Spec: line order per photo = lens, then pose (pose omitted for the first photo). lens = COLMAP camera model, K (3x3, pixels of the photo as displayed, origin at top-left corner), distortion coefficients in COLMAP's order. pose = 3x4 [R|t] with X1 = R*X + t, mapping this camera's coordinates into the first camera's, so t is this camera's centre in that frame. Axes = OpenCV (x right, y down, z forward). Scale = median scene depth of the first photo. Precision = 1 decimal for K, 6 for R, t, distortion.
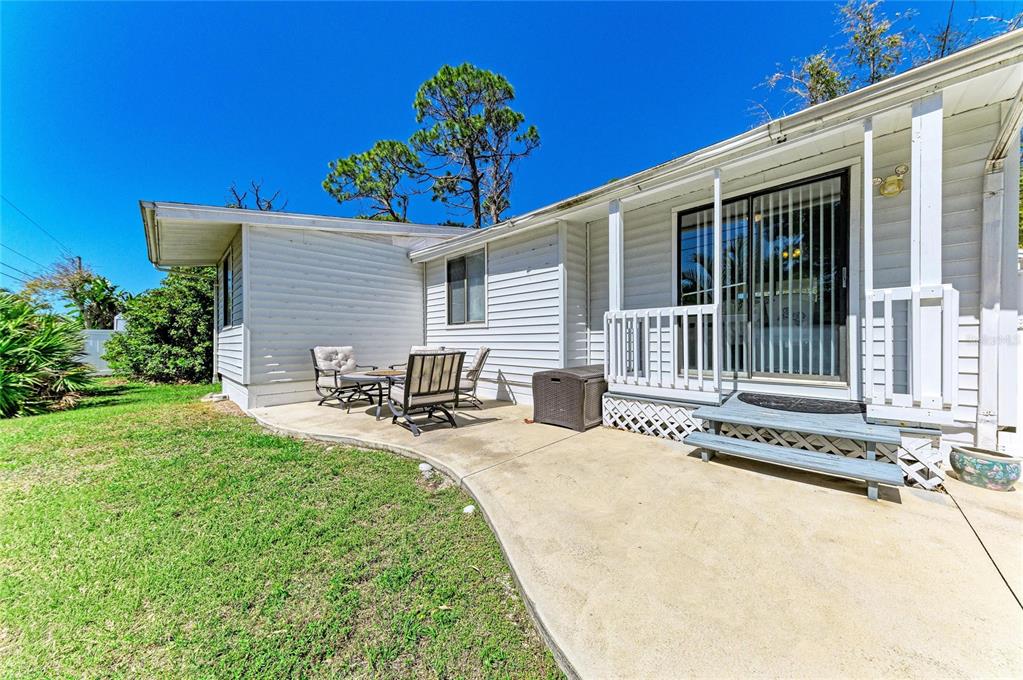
lens RADIAL K [[347.0, 0, 508.5], [0, 347.0, 340.6], [0, 0, 1]] dist [0.016958, -0.003228]
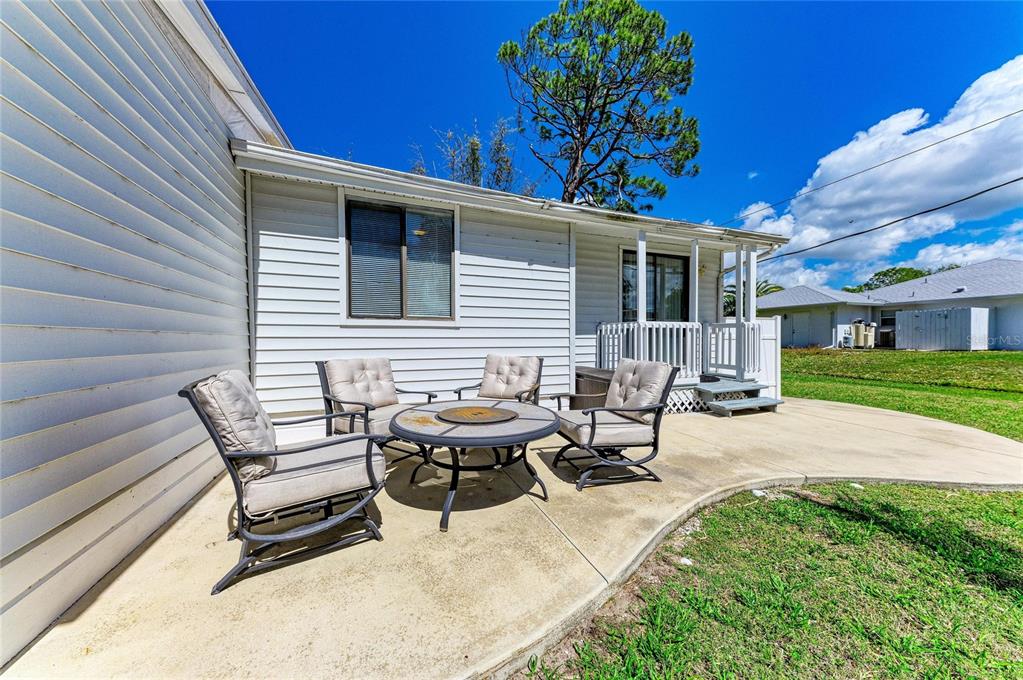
lens RADIAL K [[347.0, 0, 509.7], [0, 347.0, 340.2], [0, 0, 1]] dist [0.016958, -0.003228]
pose [[0.384318, 0.000614, 0.923201, -0.749674], [-0.000421, 1.000000, -0.000489, -0.012609], [-0.923201, -0.000200, 0.384318, 0.716362]]
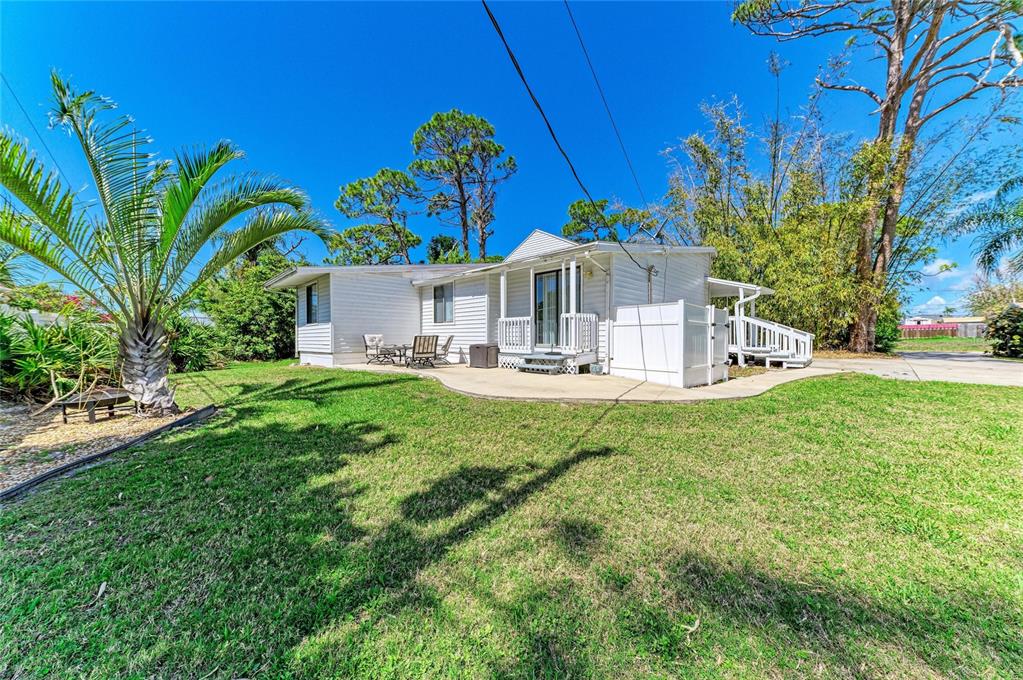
lens RADIAL K [[347.0, 0, 506.3], [0, 347.0, 340.8], [0, 0, 1]] dist [0.016958, -0.003228]
pose [[0.999985, 0.002098, 0.004962, 0.235325], [-0.002146, 0.999951, 0.009621, 0.033657], [-0.004941, -0.009632, 0.999941, -0.982169]]
